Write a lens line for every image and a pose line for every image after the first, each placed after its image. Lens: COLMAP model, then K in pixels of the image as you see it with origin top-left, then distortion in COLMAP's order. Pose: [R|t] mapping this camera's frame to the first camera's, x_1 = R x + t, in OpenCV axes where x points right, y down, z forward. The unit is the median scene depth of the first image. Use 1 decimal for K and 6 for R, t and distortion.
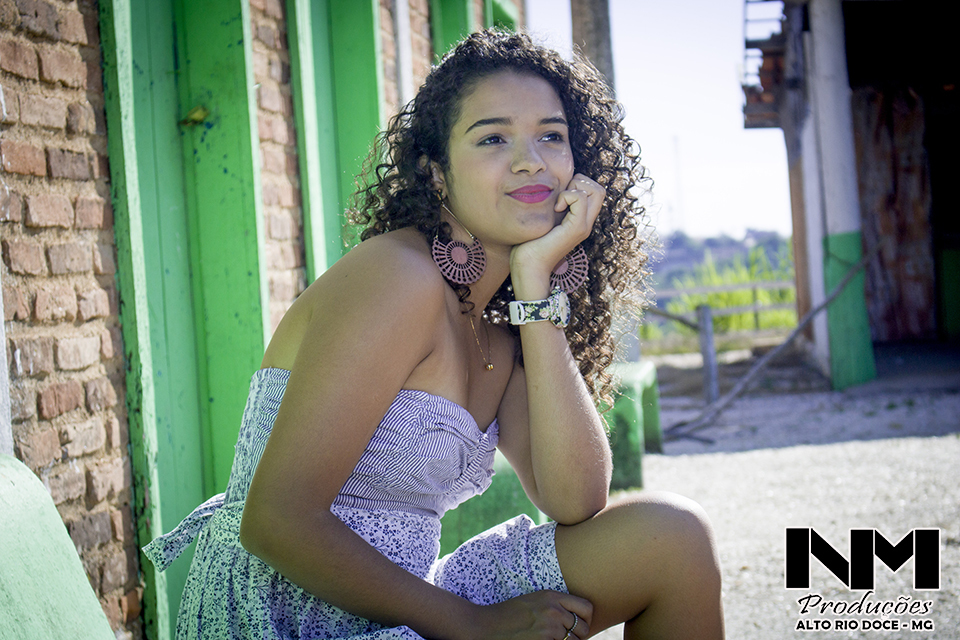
lens RADIAL K [[2067.3, 0, 481.6], [0, 2067.3, 321.0], [0, 0, 1]] dist [0.022946, 0.000000]
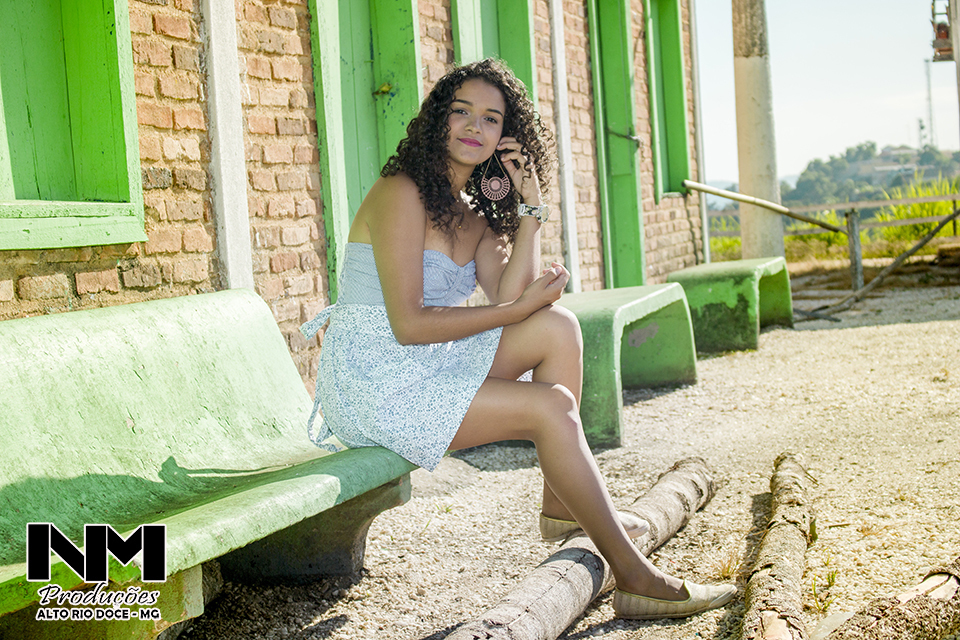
lens RADIAL K [[1965.2, 0, 479.0], [0, 1965.2, 319.4], [0, 0, 1]] dist [-0.031889, 0.000000]
pose [[0.988312, 0.007087, -0.152277, 0.204166], [-0.000333, 0.999017, 0.044330, 0.012199], [0.152442, -0.043762, 0.987343, -0.592285]]
